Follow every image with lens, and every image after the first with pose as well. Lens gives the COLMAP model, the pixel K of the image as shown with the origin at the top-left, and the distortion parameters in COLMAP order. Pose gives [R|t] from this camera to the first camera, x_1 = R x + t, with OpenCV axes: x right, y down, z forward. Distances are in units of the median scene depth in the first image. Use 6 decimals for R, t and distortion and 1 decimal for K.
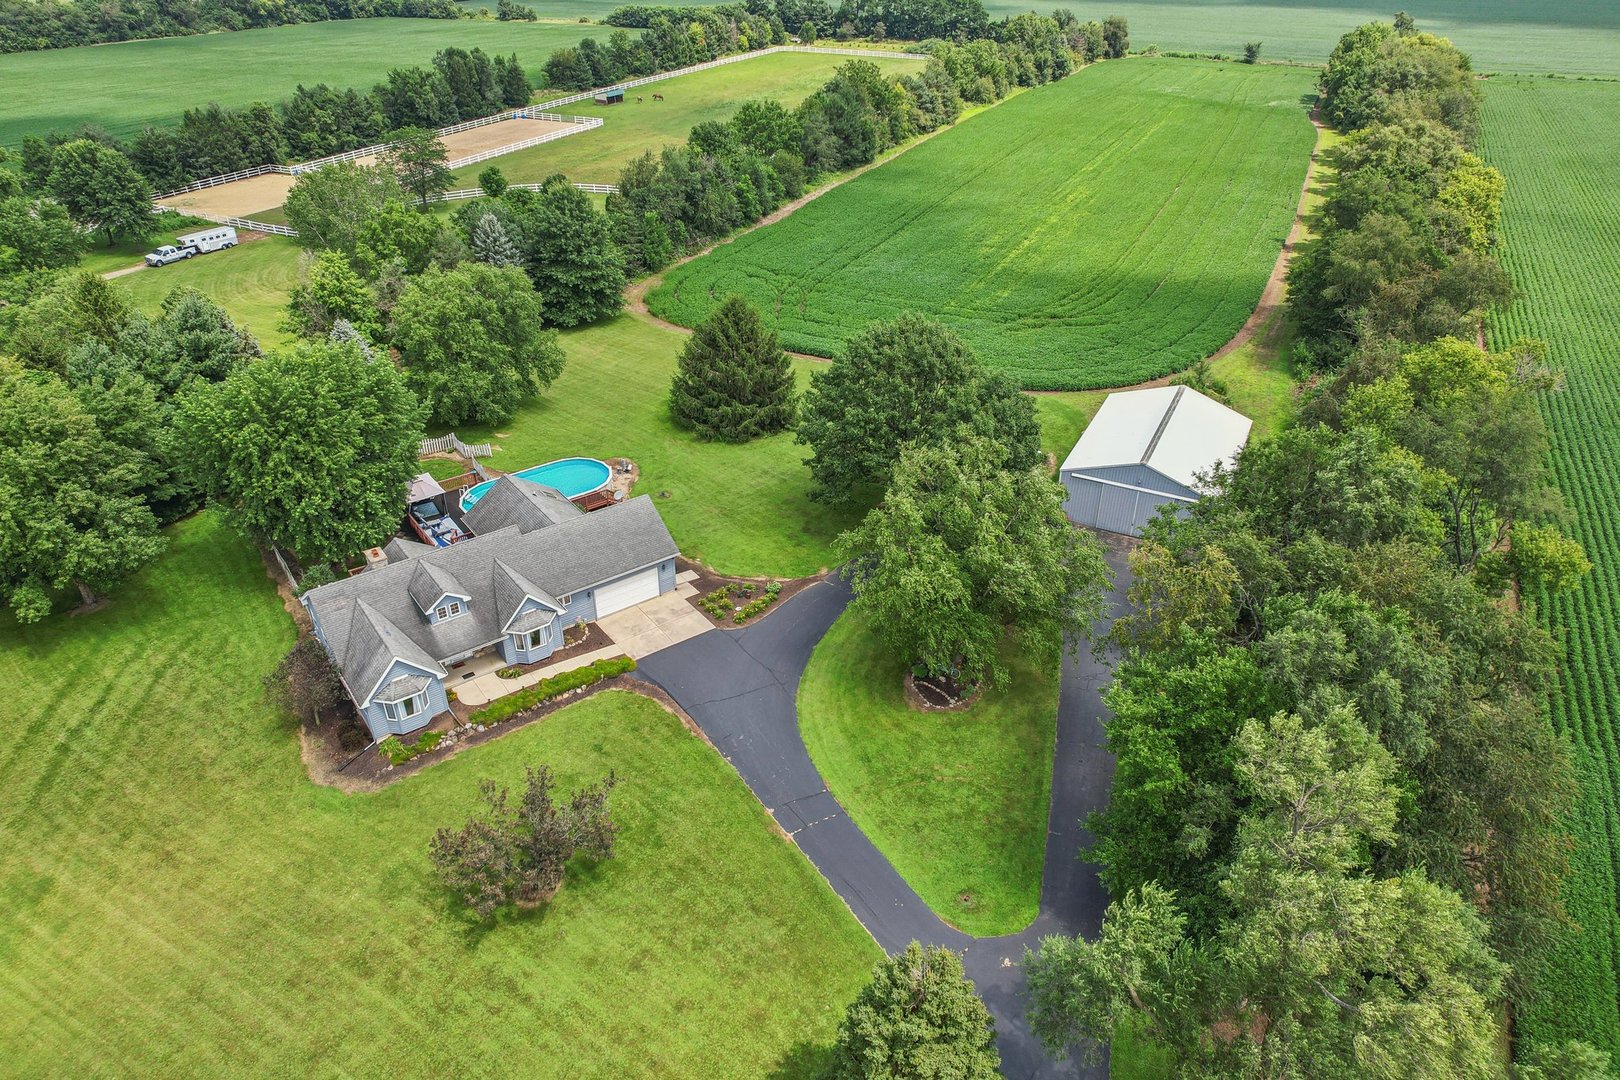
lens RADIAL K [[1012.4, 0, 810.0], [0, 1012.4, 540.0], [0, 0, 1]] dist [-0.039258, 0.001069]
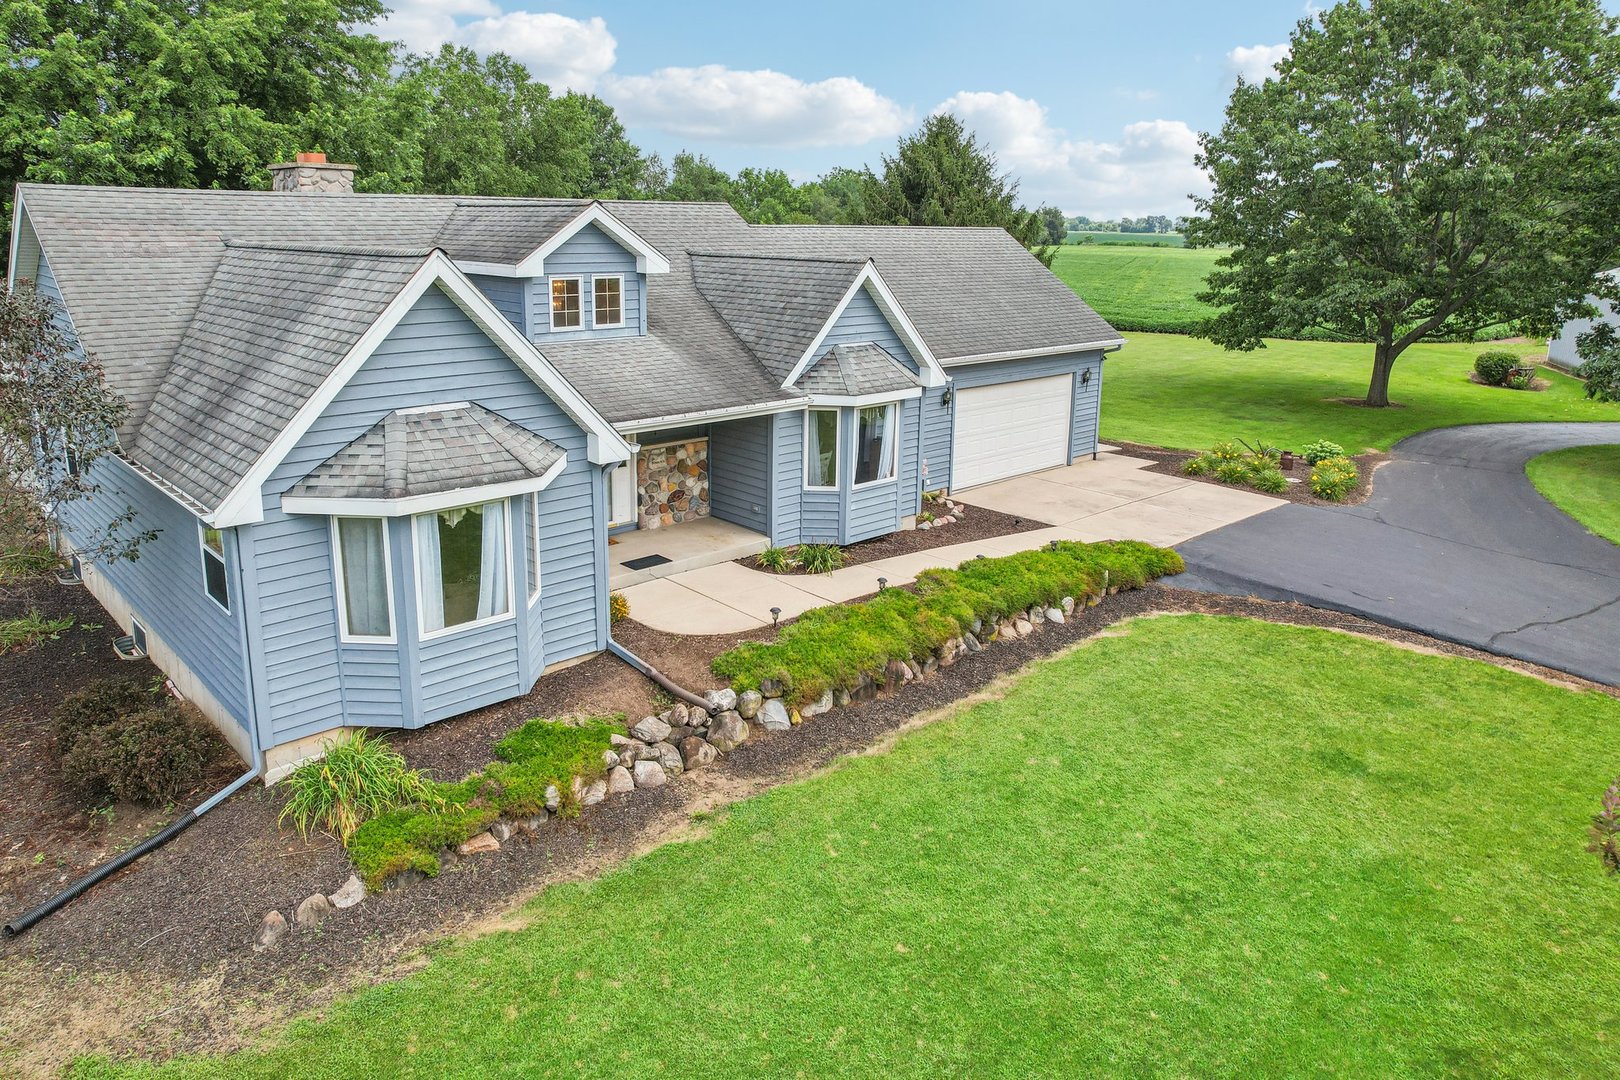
lens RADIAL K [[1102.8, 0, 840.5], [0, 1102.8, 463.4], [0, 0, 1]] dist [-0.064258, 0.041404]
pose [[0.992852, -0.015863, 0.118291, -0.339746], [0.049702, 0.956051, -0.288957, 0.204139], [-0.108508, 0.292771, 0.950006, 0.760084]]
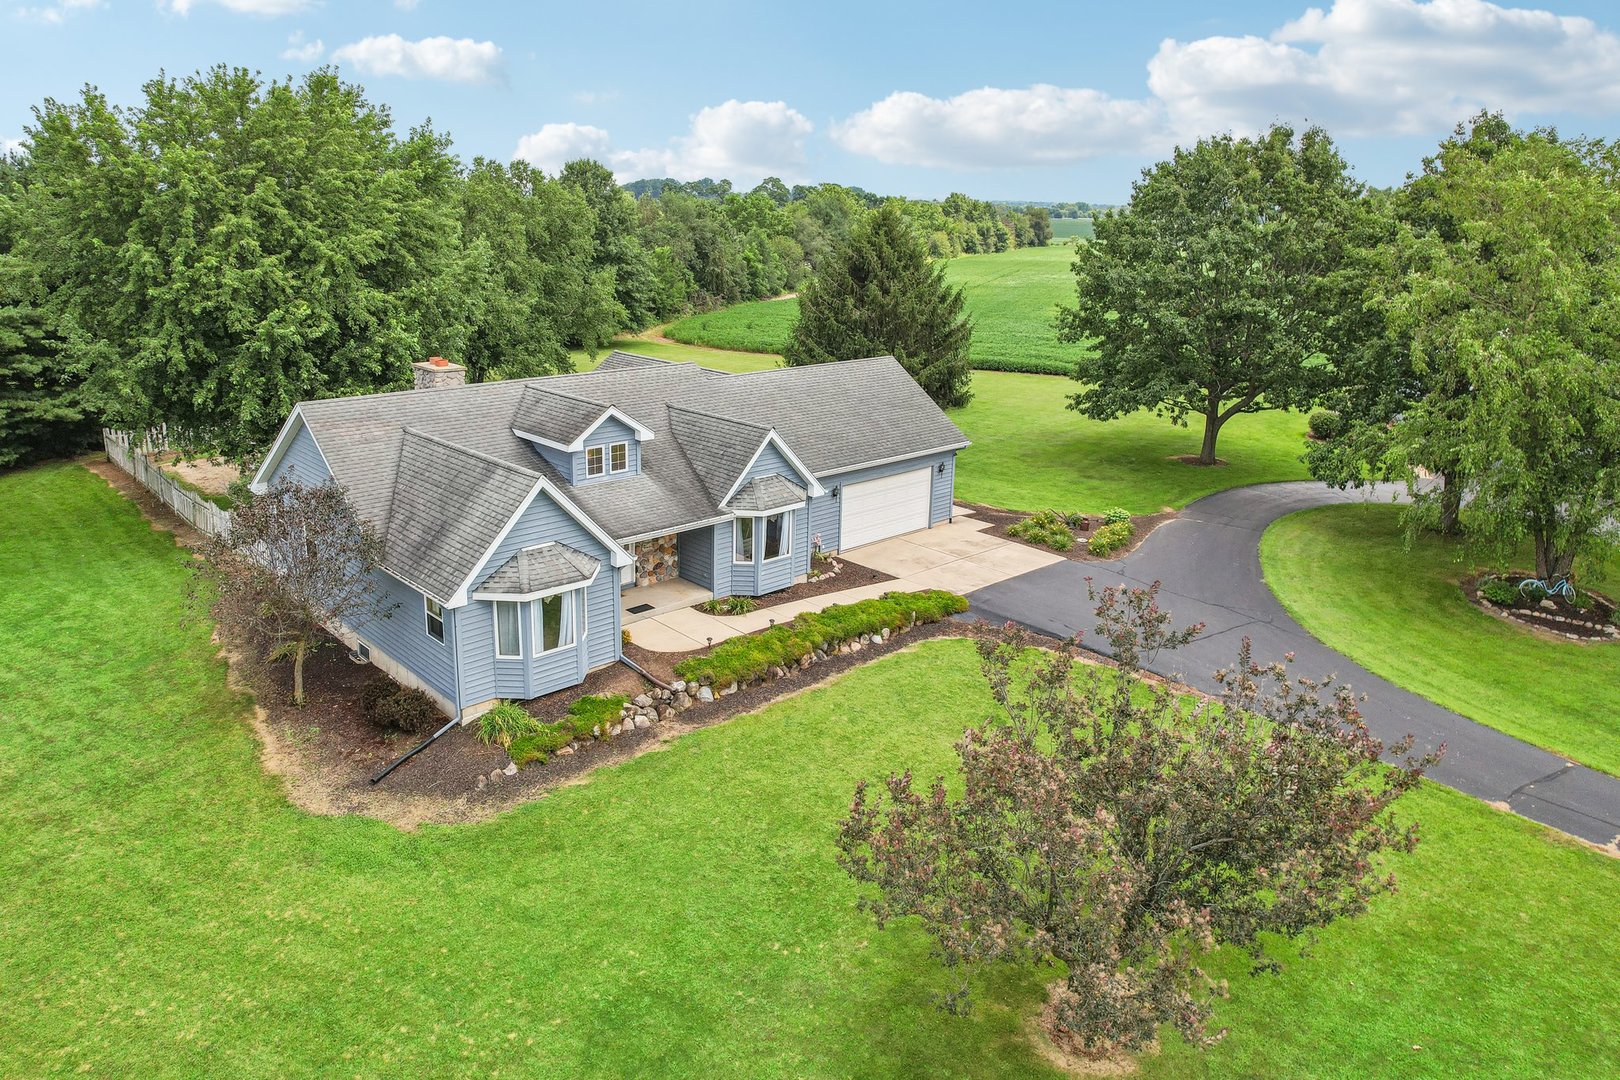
lens RADIAL K [[1102.8, 0, 840.5], [0, 1102.8, 463.4], [0, 0, 1]] dist [-0.064258, 0.041404]
pose [[0.992219, -0.011369, 0.123987, -0.326673], [0.045927, 0.959016, -0.279604, 0.225668], [-0.115727, 0.283123, 0.952076, 0.526895]]
